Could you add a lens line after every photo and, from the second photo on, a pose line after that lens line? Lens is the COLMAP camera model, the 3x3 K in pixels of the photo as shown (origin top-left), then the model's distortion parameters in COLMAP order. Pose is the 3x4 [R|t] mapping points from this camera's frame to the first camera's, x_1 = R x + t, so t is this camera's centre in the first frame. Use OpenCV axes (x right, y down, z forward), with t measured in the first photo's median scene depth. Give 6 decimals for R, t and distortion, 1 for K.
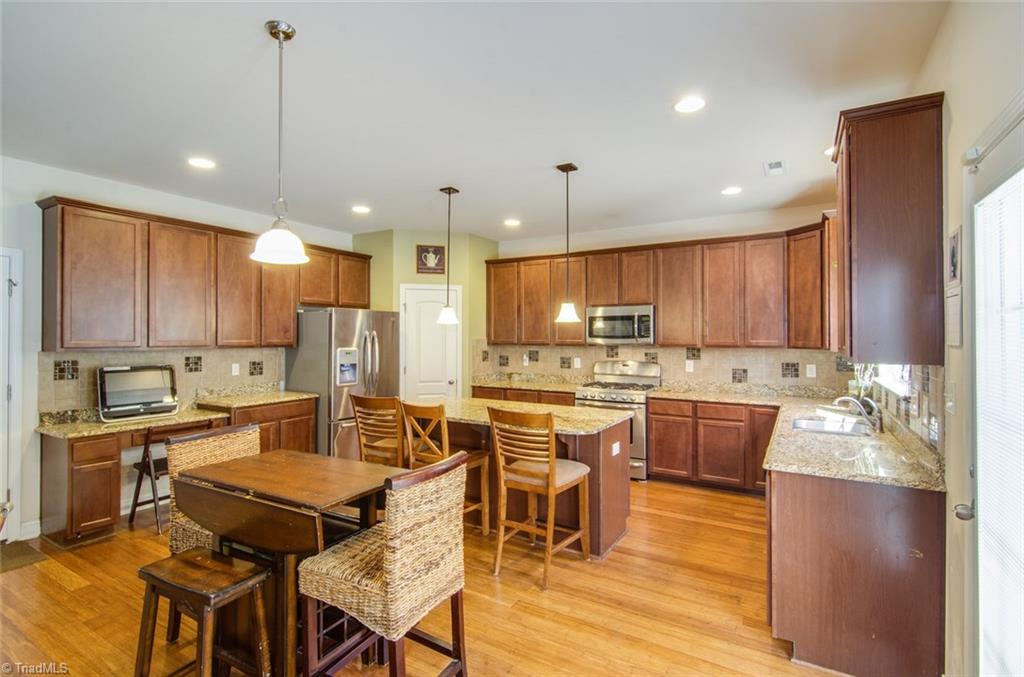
lens RADIAL K [[482.2, 0, 508.2], [0, 482.2, 336.5], [0, 0, 1]] dist [0.004415, -0.005761]
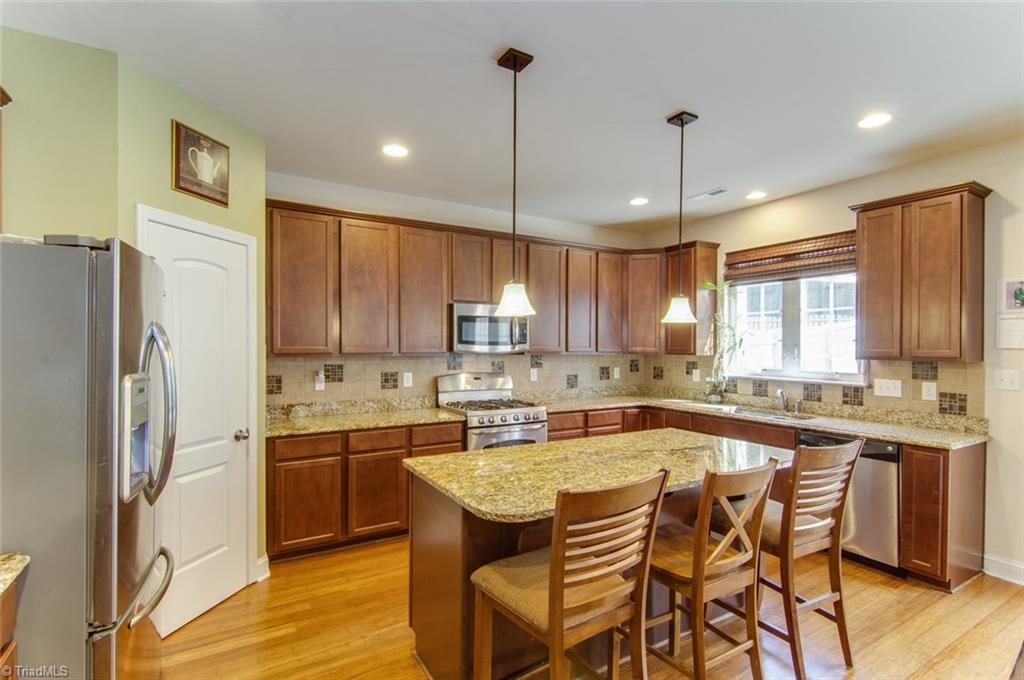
lens RADIAL K [[482.2, 0, 510.1], [0, 482.2, 348.4], [0, 0, 1]] dist [0.004415, -0.005761]
pose [[0.477088, -0.004408, 0.878844, -0.498097], [-0.000757, 0.999985, 0.005427, 0.005907], [-0.878855, -0.003254, 0.477078, 0.647216]]
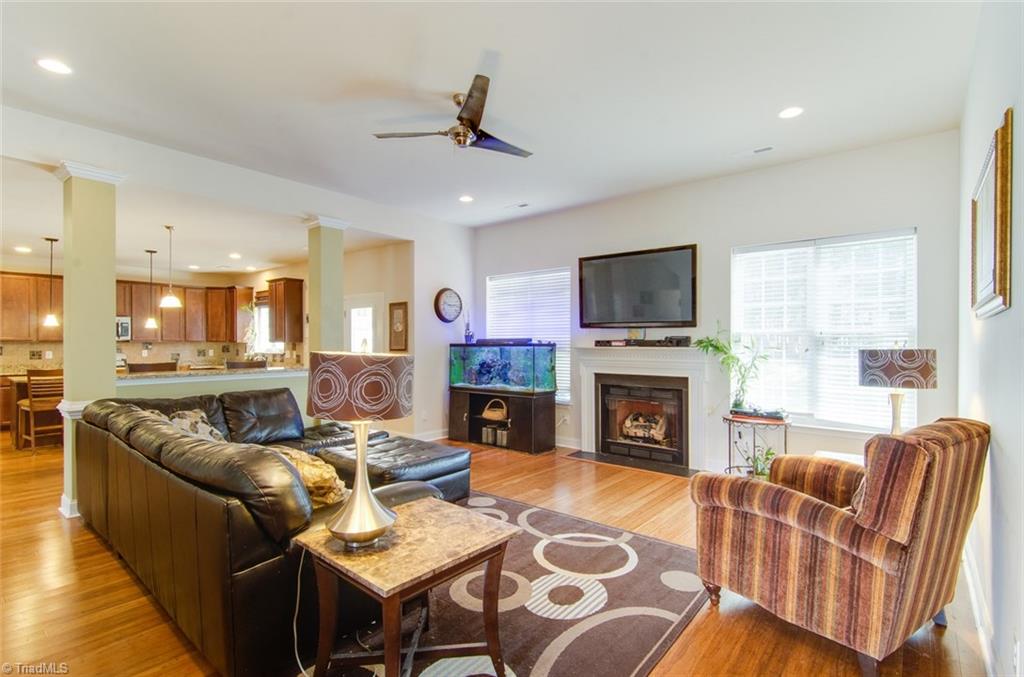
lens RADIAL K [[482.2, 0, 518.1], [0, 482.2, 342.6], [0, 0, 1]] dist [0.004415, -0.005761]
pose [[0.148206, -0.000735, 0.988956, -1.232136], [0.001593, 0.999999, 0.000504, 0.026737], [-0.988955, 0.001501, 0.148207, -0.630280]]
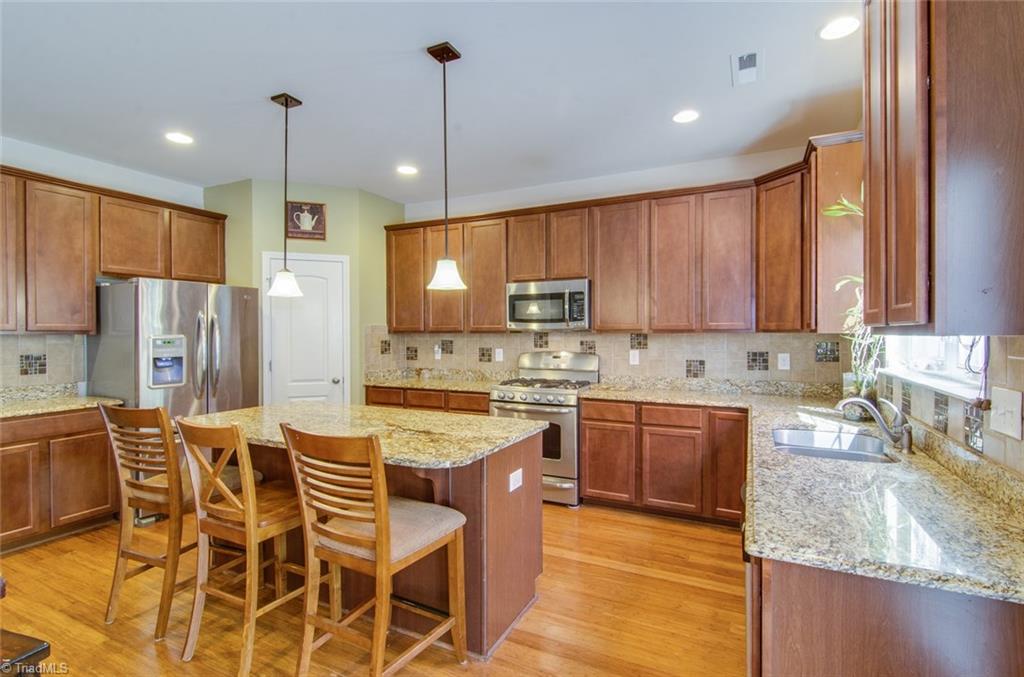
lens RADIAL K [[482.2, 0, 510.6], [0, 482.2, 340.8], [0, 0, 1]] dist [0.004415, -0.005761]
pose [[0.996371, -0.004564, 0.084997, 0.115544], [0.003210, 0.999866, 0.016064, 0.022749], [-0.085059, -0.015733, 0.996252, 0.248736]]
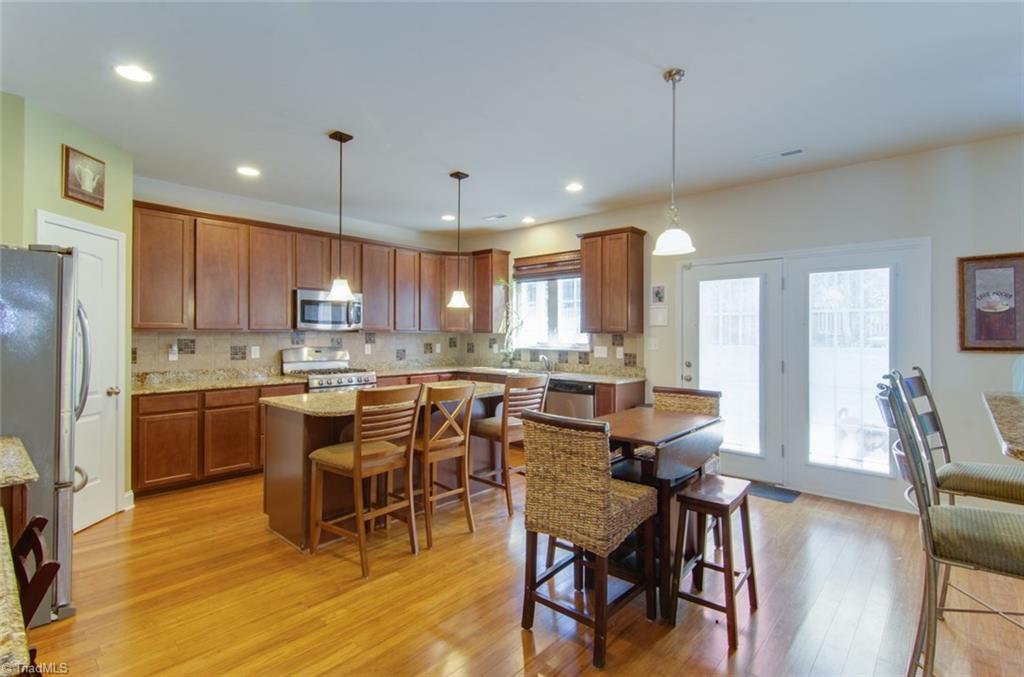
lens RADIAL K [[482.2, 0, 516.2], [0, 482.2, 331.7], [0, 0, 1]] dist [0.004415, -0.005761]
pose [[0.185411, 0.004823, 0.982649, -0.743722], [-0.000038, 0.999988, -0.004901, 0.027429], [-0.982661, 0.000871, 0.185409, 0.476233]]
